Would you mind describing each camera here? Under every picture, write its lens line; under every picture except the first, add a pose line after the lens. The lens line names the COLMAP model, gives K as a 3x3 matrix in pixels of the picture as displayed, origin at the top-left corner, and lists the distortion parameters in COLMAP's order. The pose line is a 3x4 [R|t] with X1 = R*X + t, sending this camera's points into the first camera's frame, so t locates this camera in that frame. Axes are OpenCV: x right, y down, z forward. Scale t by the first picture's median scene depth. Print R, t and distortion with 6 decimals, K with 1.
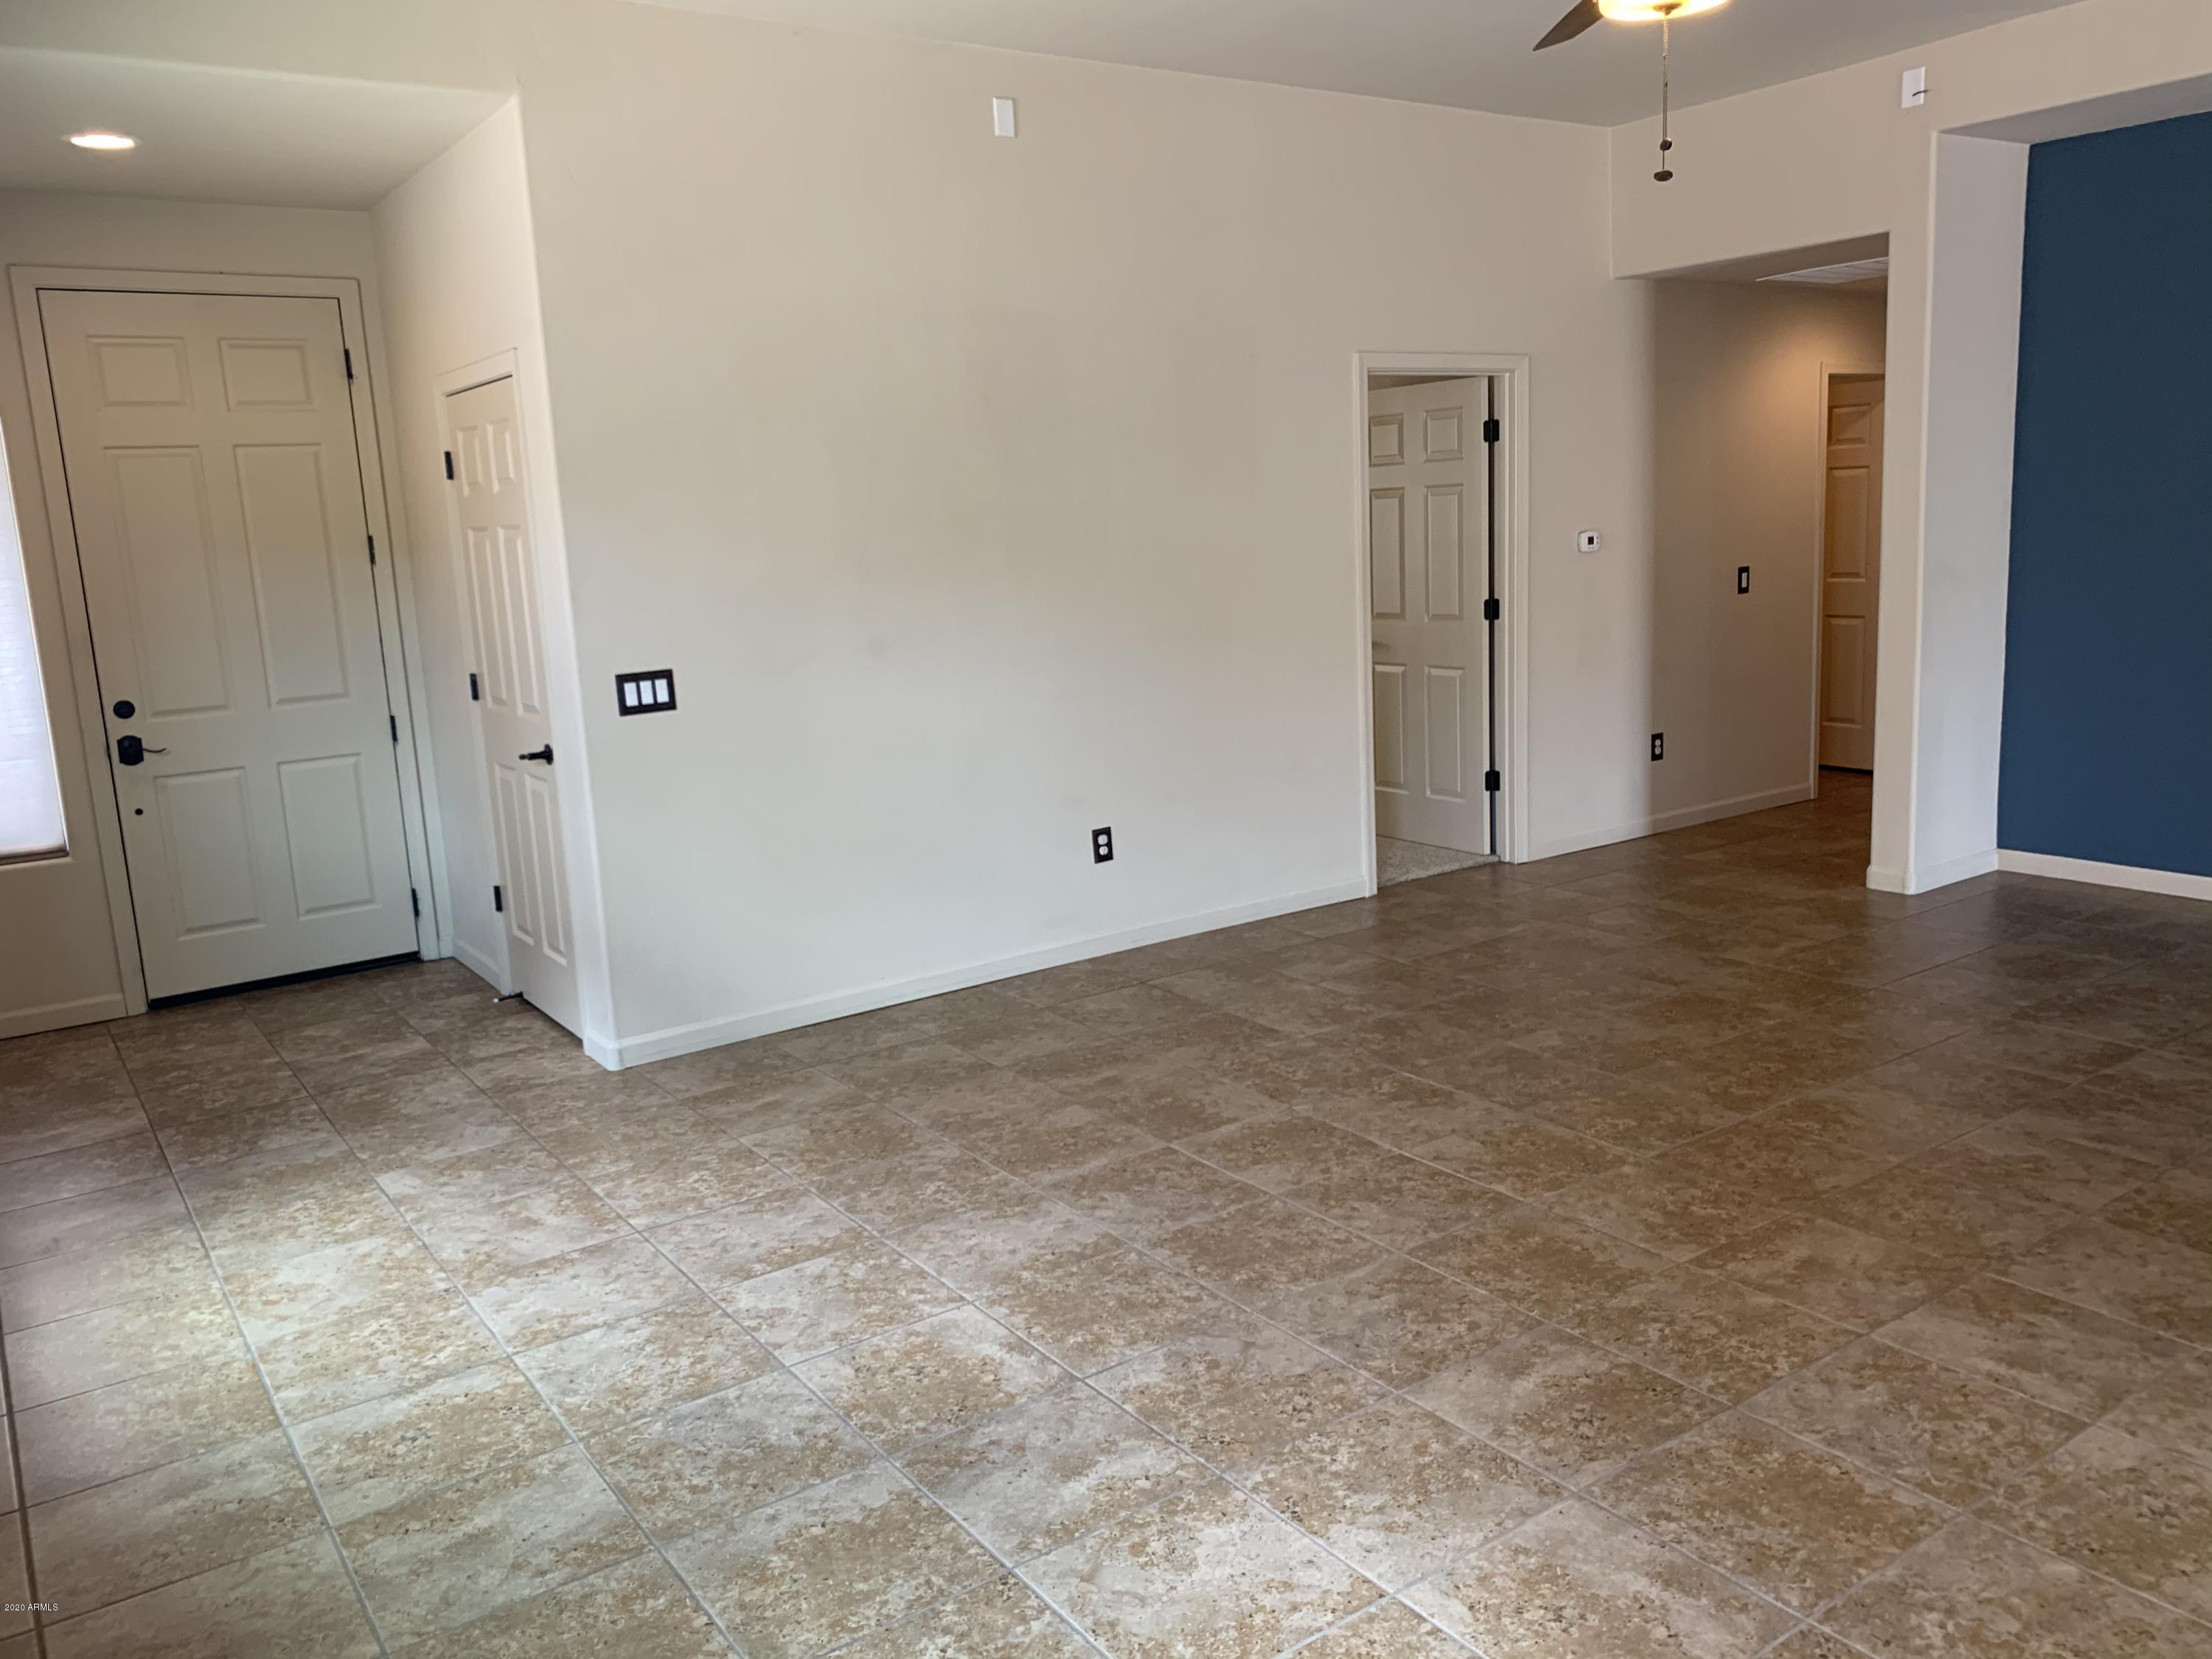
lens RADIAL K [[1696.7, 0, 1106.0], [0, 1696.7, 829.5], [0, 0, 1]] dist [0.011460, -0.004044]
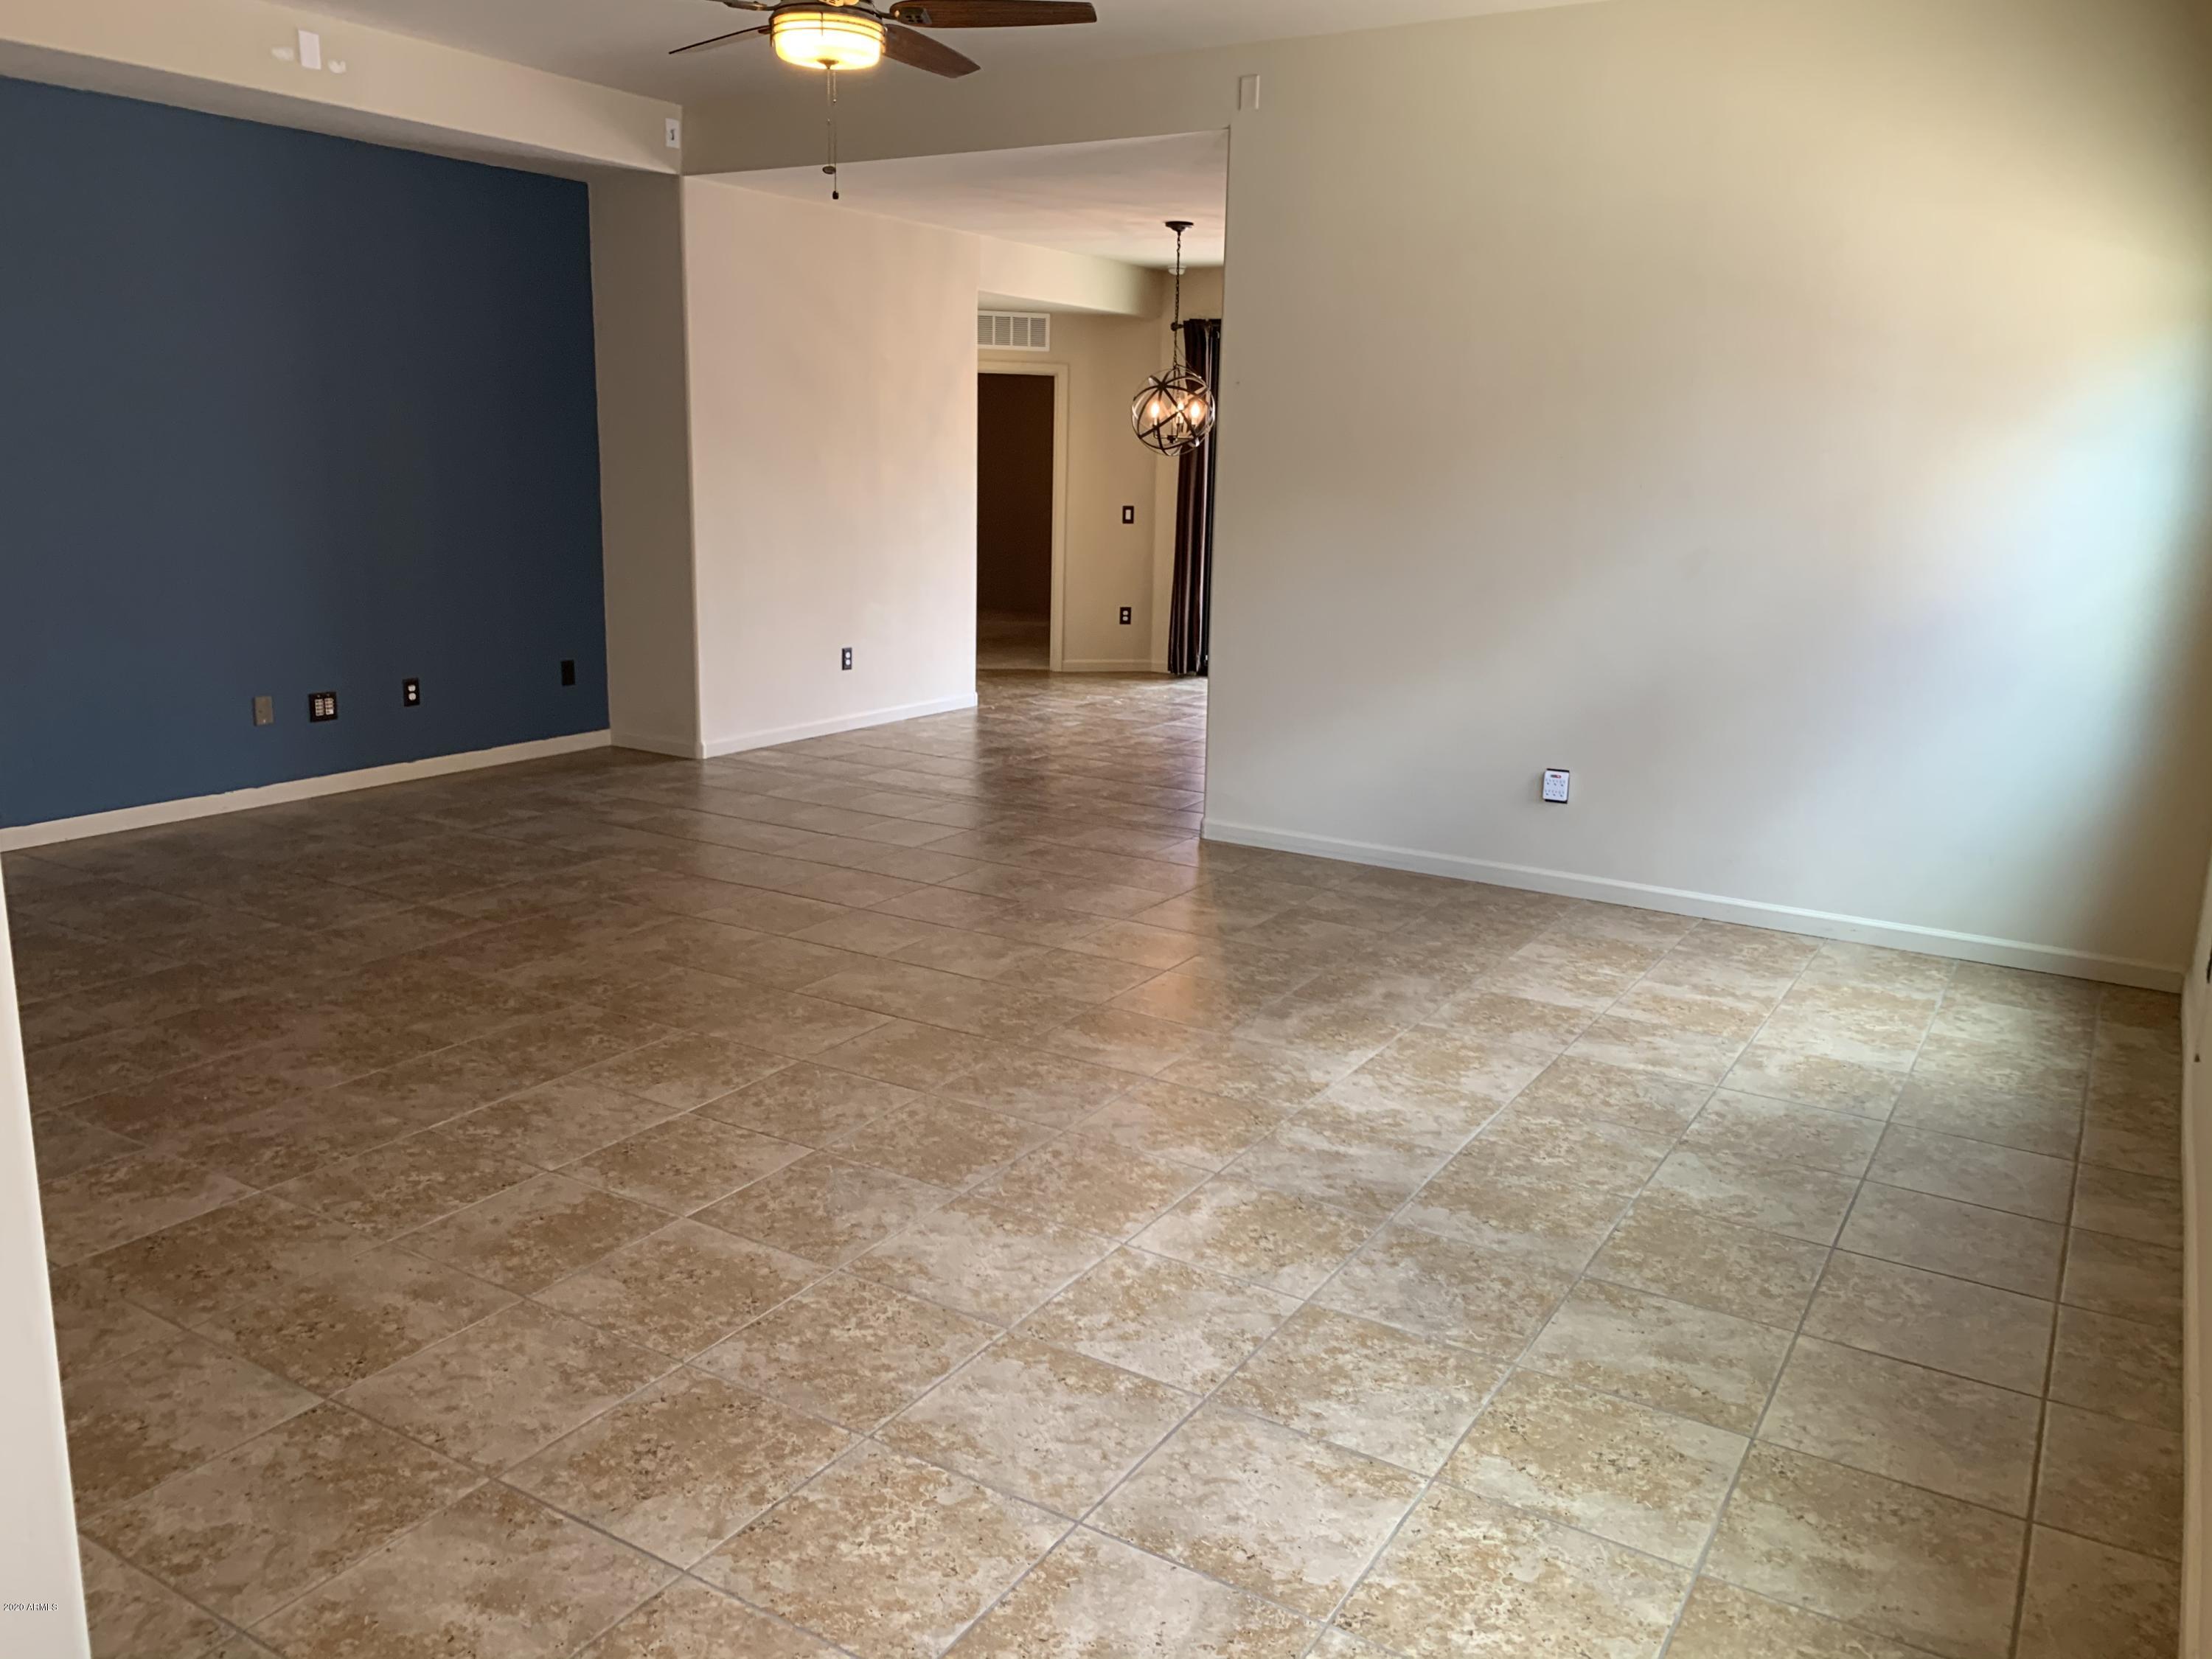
lens RADIAL K [[1676.7, 0, 1106.0], [0, 1676.7, 829.5], [0, 0, 1]] dist [0.091229, -0.178247]
pose [[-0.395537, -0.173509, 0.901912, -0.953006], [0.168334, 0.951664, 0.256904, -0.215239], [-0.902892, 0.253438, -0.347211, 1.329315]]
